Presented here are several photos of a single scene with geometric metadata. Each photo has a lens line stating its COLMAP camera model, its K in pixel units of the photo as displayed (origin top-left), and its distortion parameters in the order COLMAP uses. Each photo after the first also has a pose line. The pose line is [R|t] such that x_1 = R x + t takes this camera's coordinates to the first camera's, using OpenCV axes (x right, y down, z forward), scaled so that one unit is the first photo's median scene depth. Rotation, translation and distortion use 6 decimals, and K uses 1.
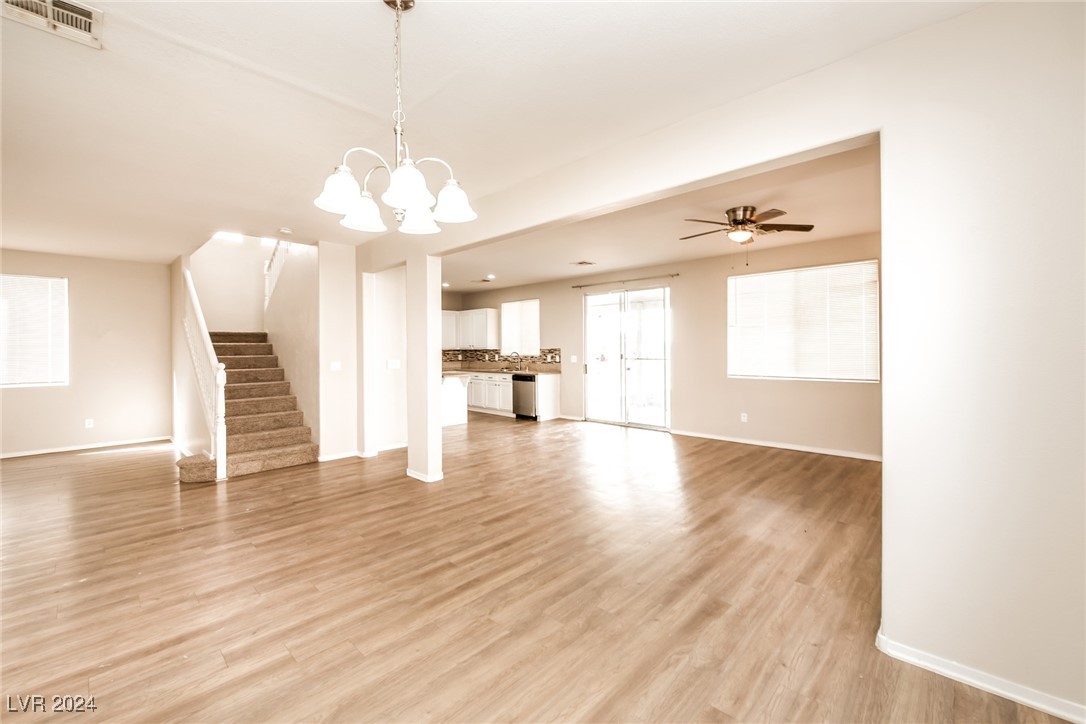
lens RADIAL K [[431.3, 0, 547.7], [0, 431.3, 354.8], [0, 0, 1]] dist [0.006885, -0.000885]
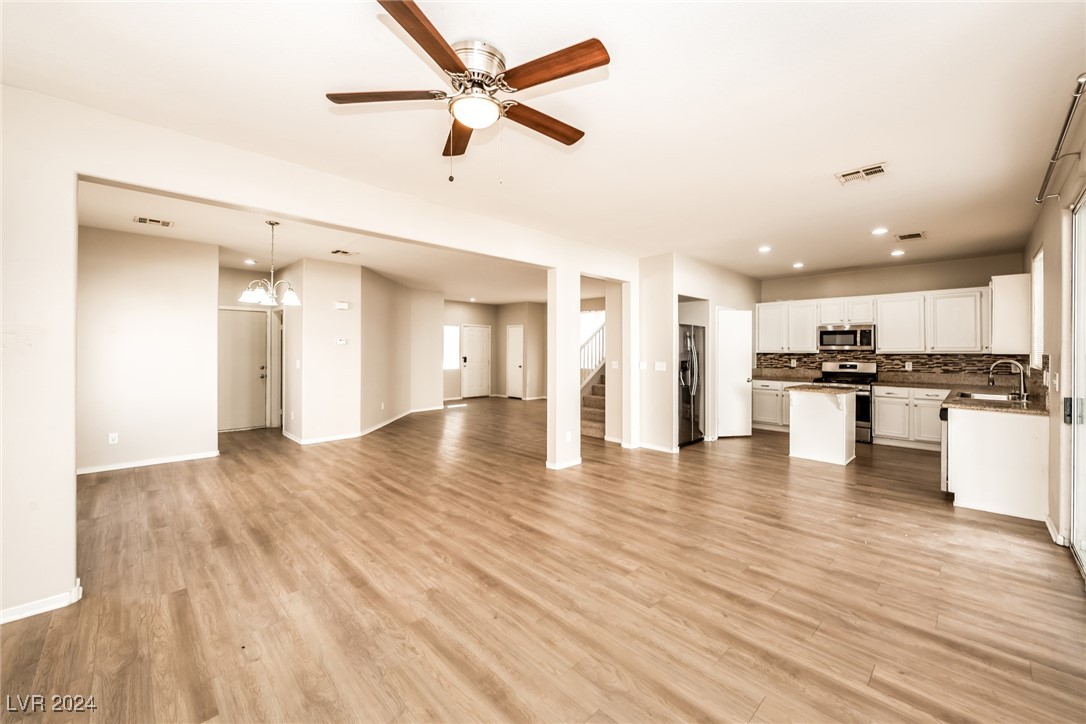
lens RADIAL K [[431.3, 0, 547.8], [0, 431.3, 343.5], [0, 0, 1]] dist [0.006885, -0.000885]
pose [[-0.031061, -0.010614, -0.999461, 1.053531], [-0.019757, 0.999755, -0.010003, -0.022510], [0.999322, 0.019435, -0.031263, 1.264061]]
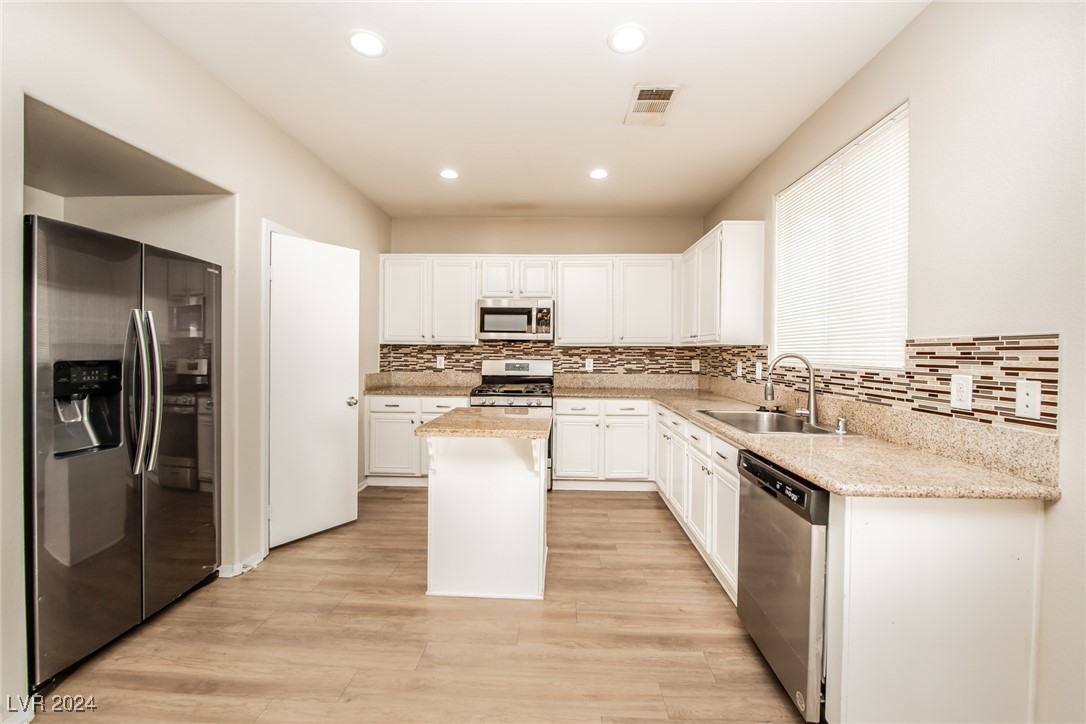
lens RADIAL K [[431.3, 0, 542.5], [0, 431.3, 355.3], [0, 0, 1]] dist [0.006885, -0.000885]
pose [[0.651649, 0.022041, -0.758200, 0.064319], [-0.027296, 0.999612, 0.005600, -0.006236], [0.758030, 0.017047, 0.651997, 1.797899]]
